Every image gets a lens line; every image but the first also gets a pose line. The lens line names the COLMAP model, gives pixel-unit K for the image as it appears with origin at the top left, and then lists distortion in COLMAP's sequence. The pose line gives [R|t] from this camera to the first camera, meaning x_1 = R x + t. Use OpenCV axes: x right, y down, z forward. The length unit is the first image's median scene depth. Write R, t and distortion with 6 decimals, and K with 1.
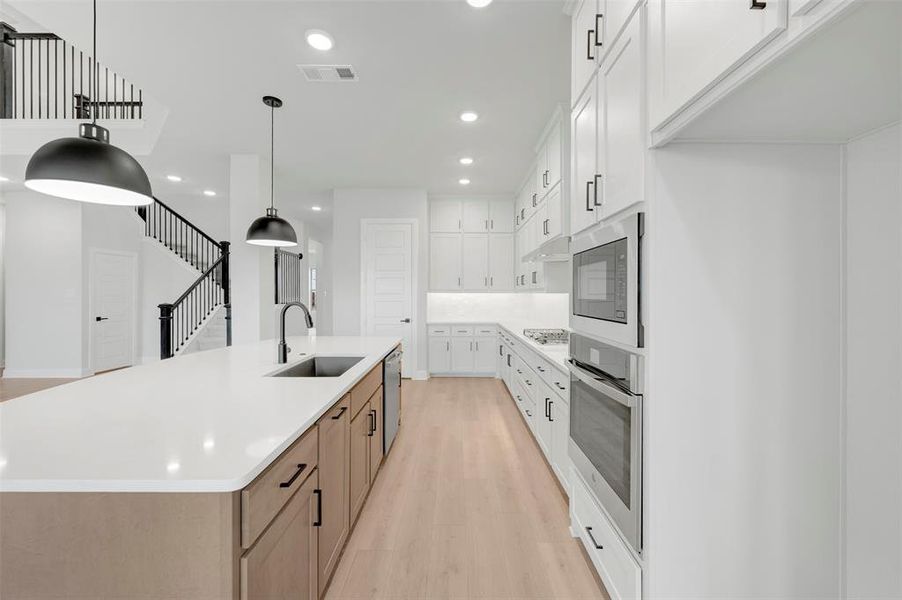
lens RADIAL K [[358.9, 0, 456.2], [0, 358.9, 298.6], [0, 0, 1]] dist [0.000967, 0.000172]
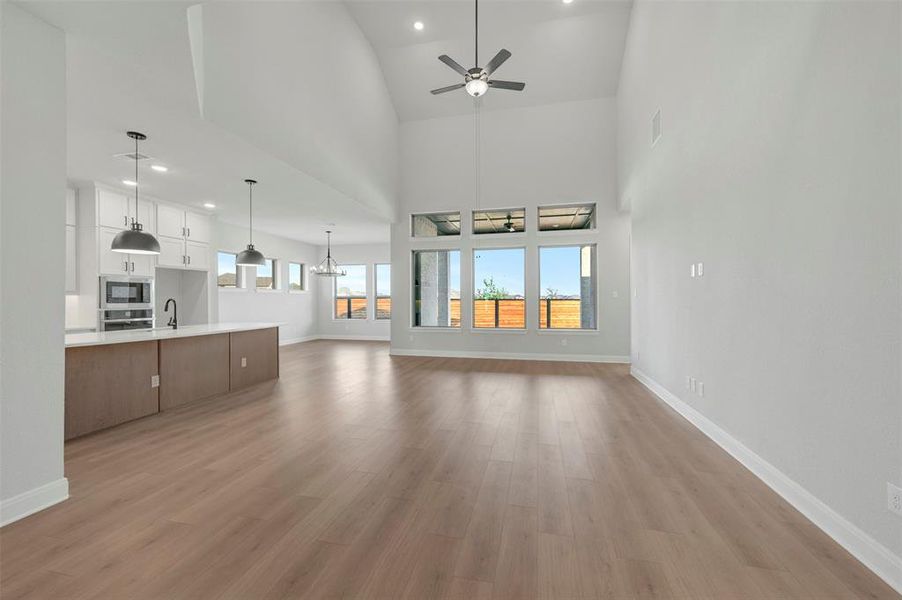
lens RADIAL K [[358.9, 0, 456.2], [0, 358.9, 298.6], [0, 0, 1]] dist [0.000967, 0.000172]
pose [[-0.972035, 0.001457, 0.234830, -1.007894], [0.004772, 0.999897, 0.013548, -0.004666], [-0.234786, 0.014290, -0.971942, 1.053136]]
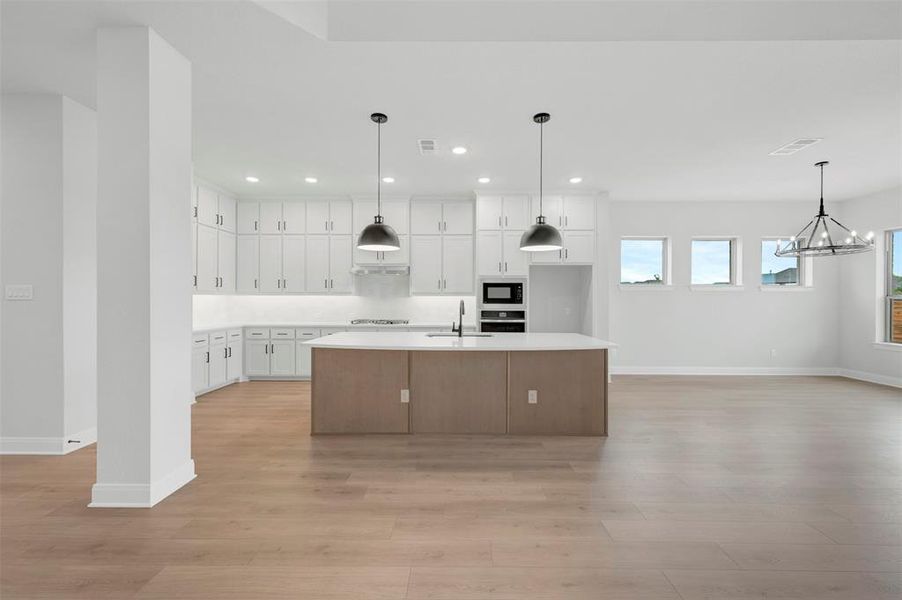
lens RADIAL K [[358.9, 0, 456.2], [0, 358.9, 298.6], [0, 0, 1]] dist [0.000967, 0.000172]
pose [[0.010226, -0.001940, 0.999946, -0.872296], [0.010801, 0.999940, 0.001829, -0.000396], [-0.999889, 0.010782, 0.010247, 0.412453]]
